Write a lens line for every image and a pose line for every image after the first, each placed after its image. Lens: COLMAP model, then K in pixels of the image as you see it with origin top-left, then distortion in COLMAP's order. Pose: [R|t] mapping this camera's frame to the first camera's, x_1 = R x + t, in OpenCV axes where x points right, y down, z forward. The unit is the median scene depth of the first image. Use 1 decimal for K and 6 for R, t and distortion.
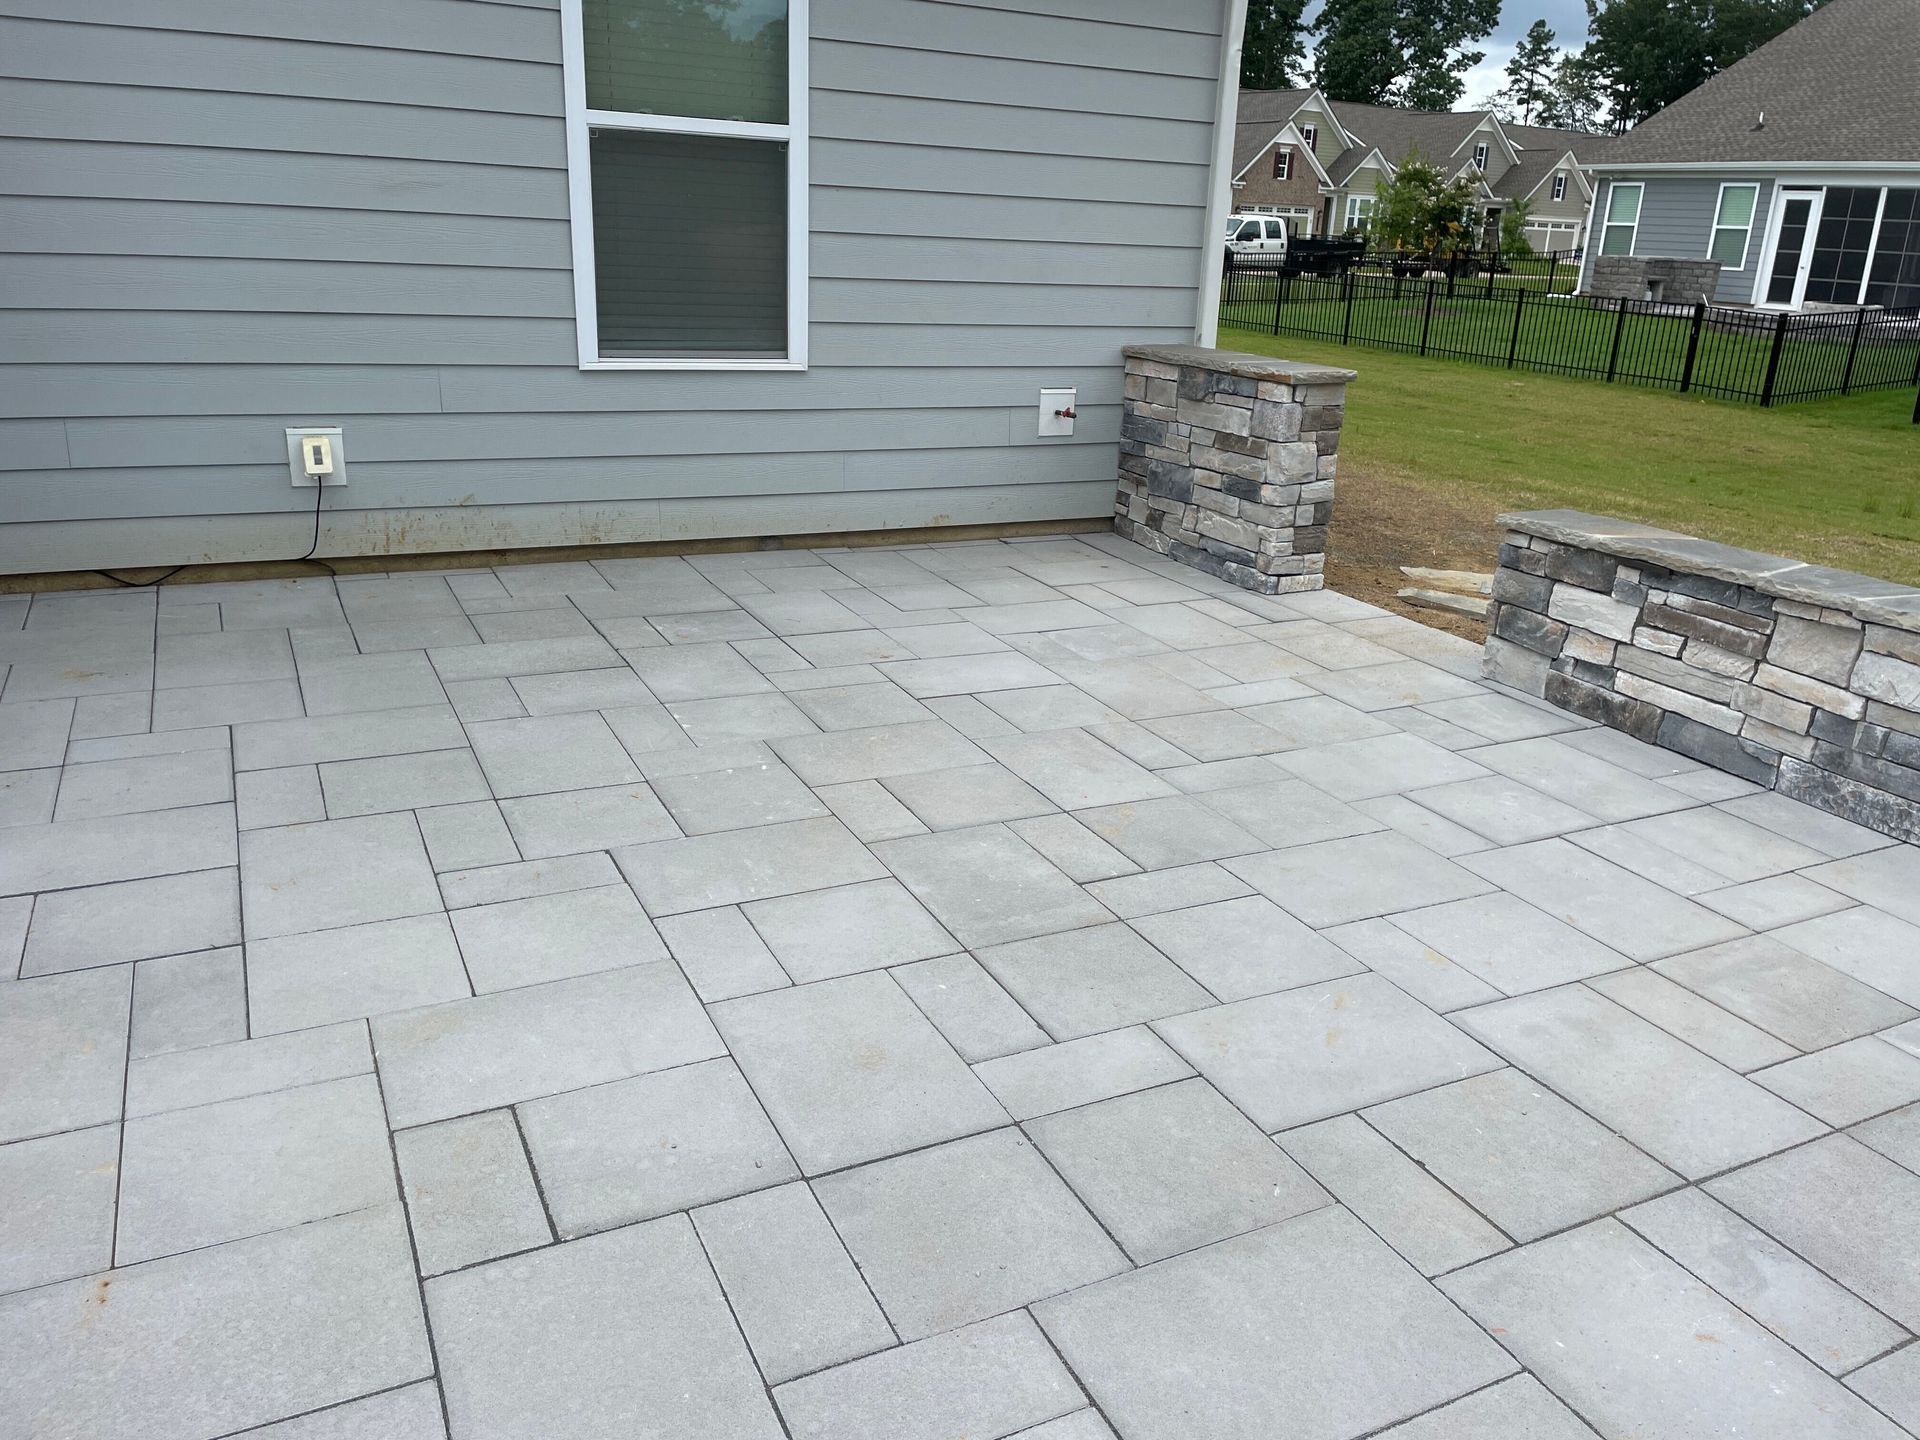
lens RADIAL K [[1386.1, 0, 960.0], [0, 1386.1, 720.0], [0, 0, 1]] dist [0.018104, -0.000688]
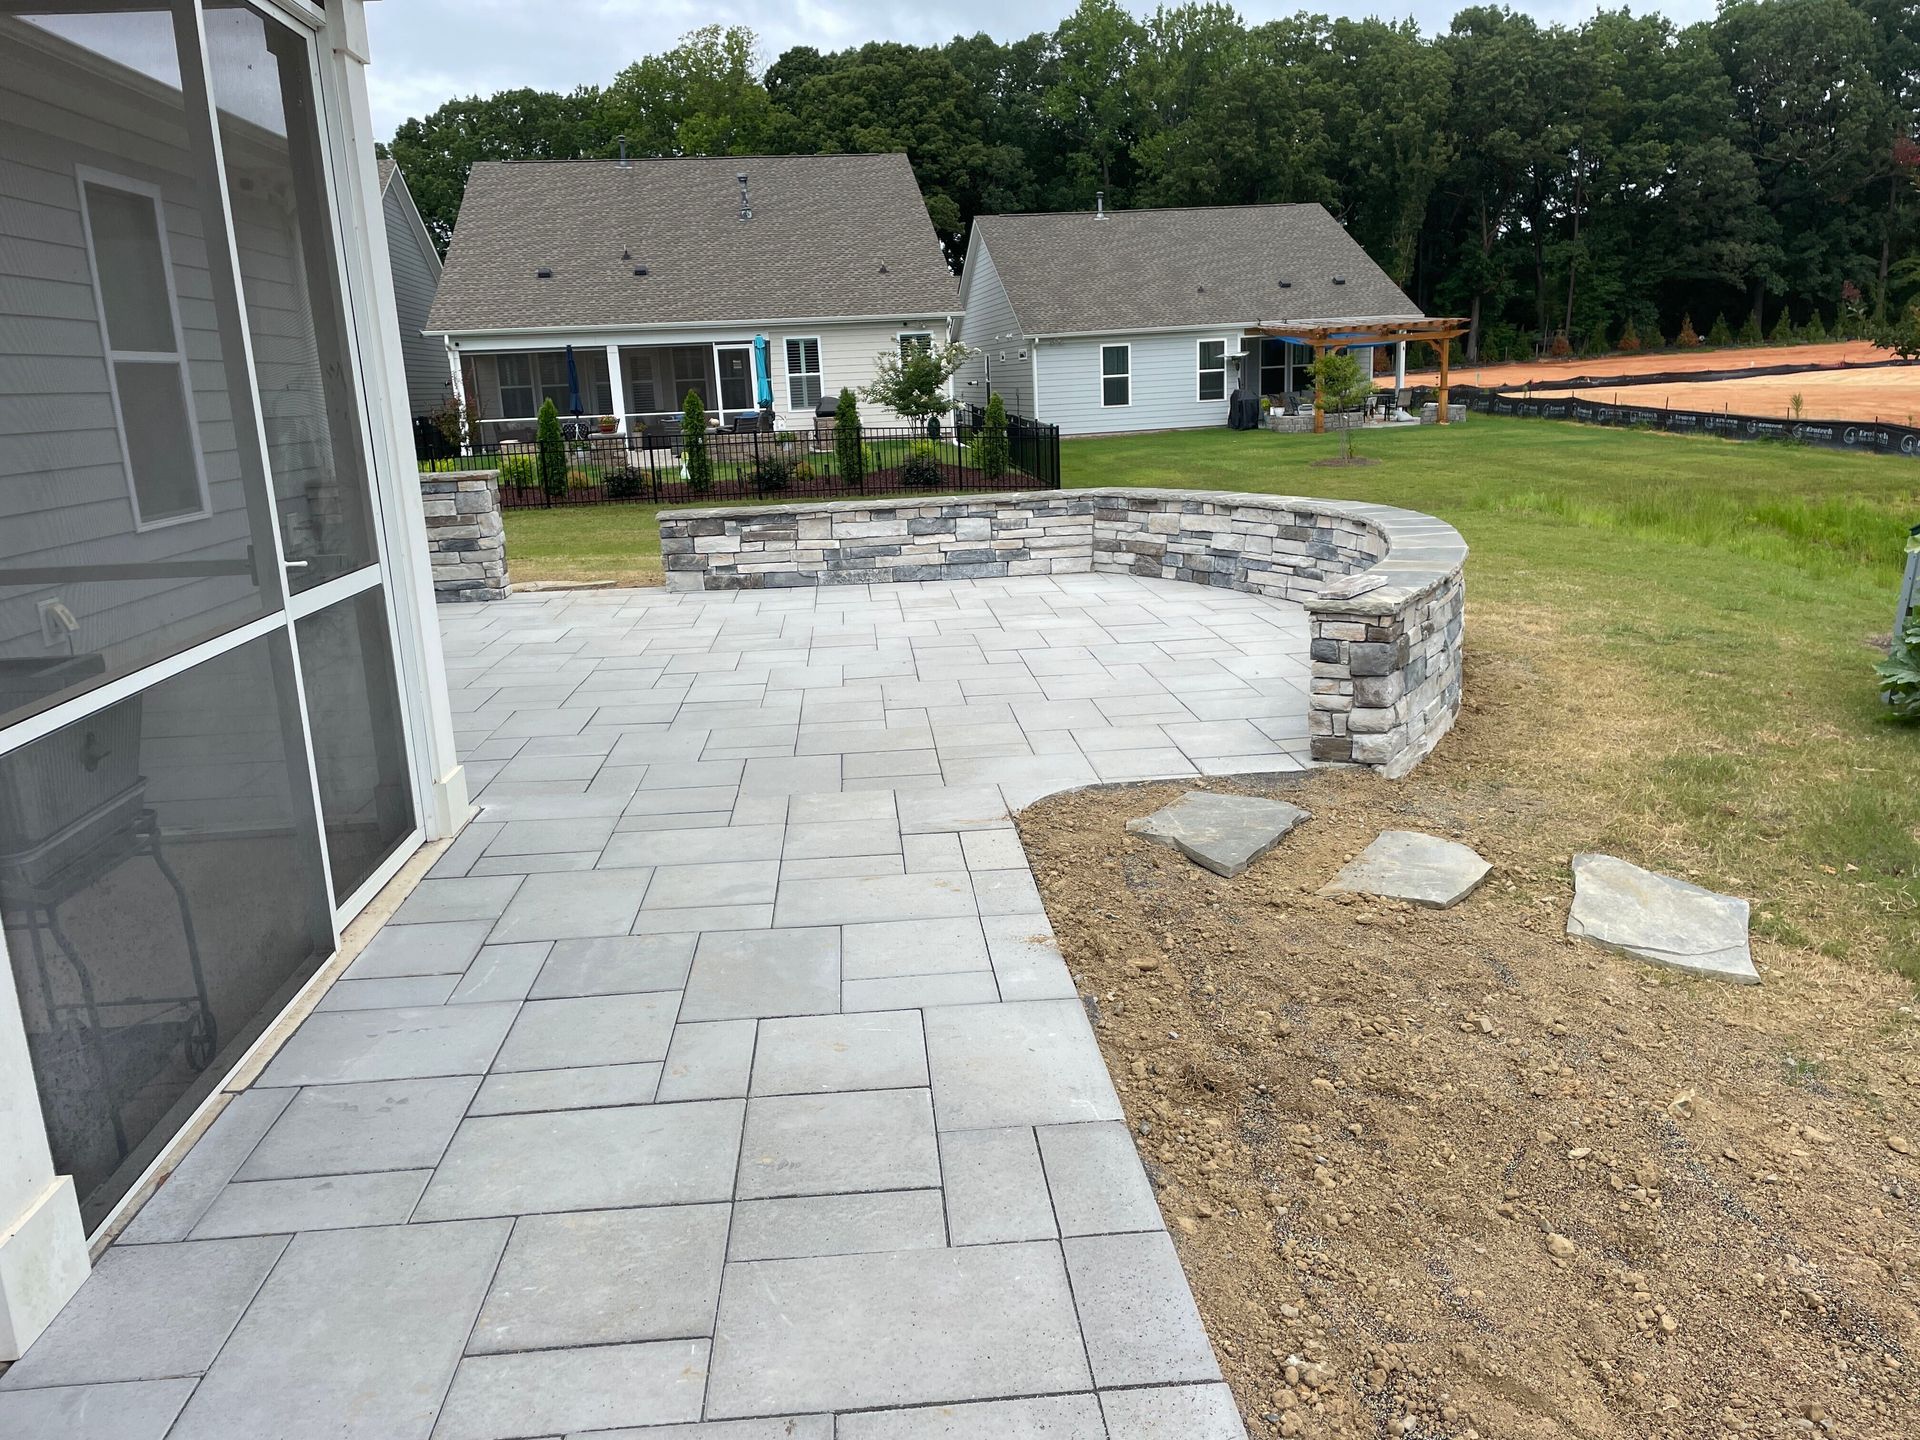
lens RADIAL K [[1386.1, 0, 960.0], [0, 1386.1, 720.0], [0, 0, 1]] dist [0.018104, -0.000688]
pose [[0.403120, -0.280884, 0.870975, -1.438841], [0.355919, 0.924925, 0.133550, 0.026489], [-0.843099, 0.256160, 0.472828, -0.339932]]
